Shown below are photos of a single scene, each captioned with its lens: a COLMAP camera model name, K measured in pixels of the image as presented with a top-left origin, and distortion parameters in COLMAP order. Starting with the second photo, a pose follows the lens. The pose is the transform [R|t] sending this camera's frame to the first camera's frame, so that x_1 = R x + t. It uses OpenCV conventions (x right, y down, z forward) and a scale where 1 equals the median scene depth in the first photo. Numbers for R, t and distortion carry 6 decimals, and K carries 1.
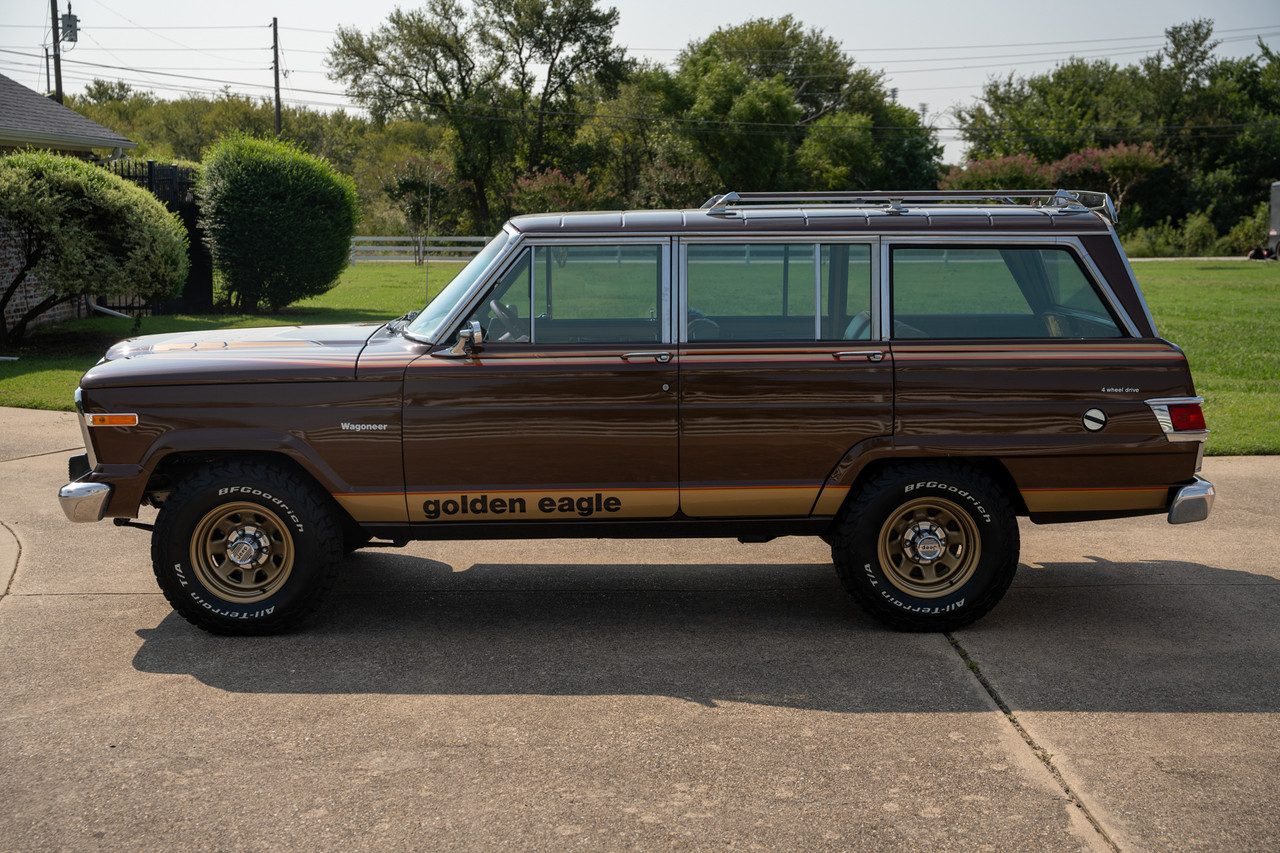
lens RADIAL K [[1731.3, 0, 640.0], [0, 1731.3, 426.5], [0, 0, 1]] dist [0.095057, 0.015164]
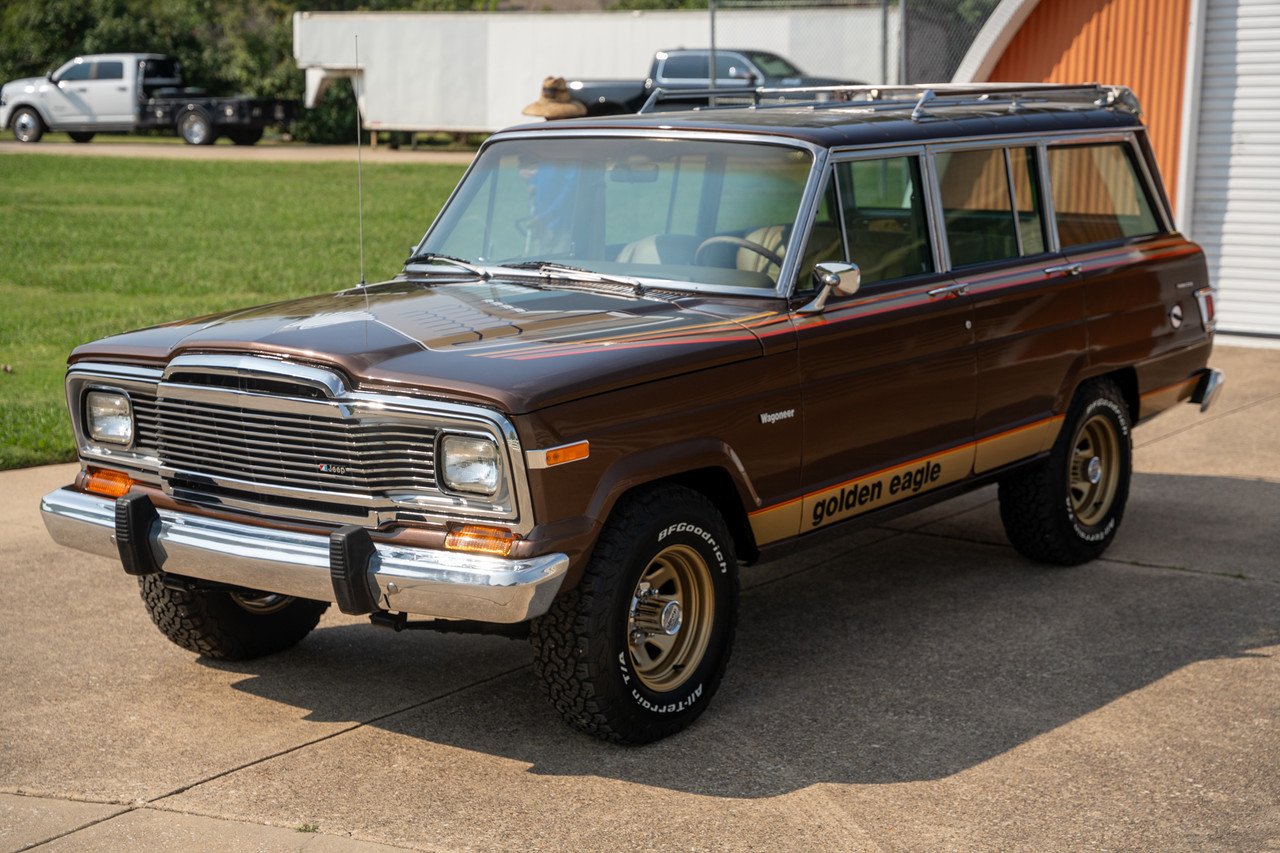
lens RADIAL K [[2198.7, 0, 640.0], [0, 2198.7, 426.5], [0, 0, 1]] dist [0.289967, 0.139796]
pose [[0.593375, -0.129338, 0.794467, -0.942118], [0.109193, 0.990816, 0.079749, -0.076878], [-0.797486, 0.039430, 0.602048, 0.478566]]
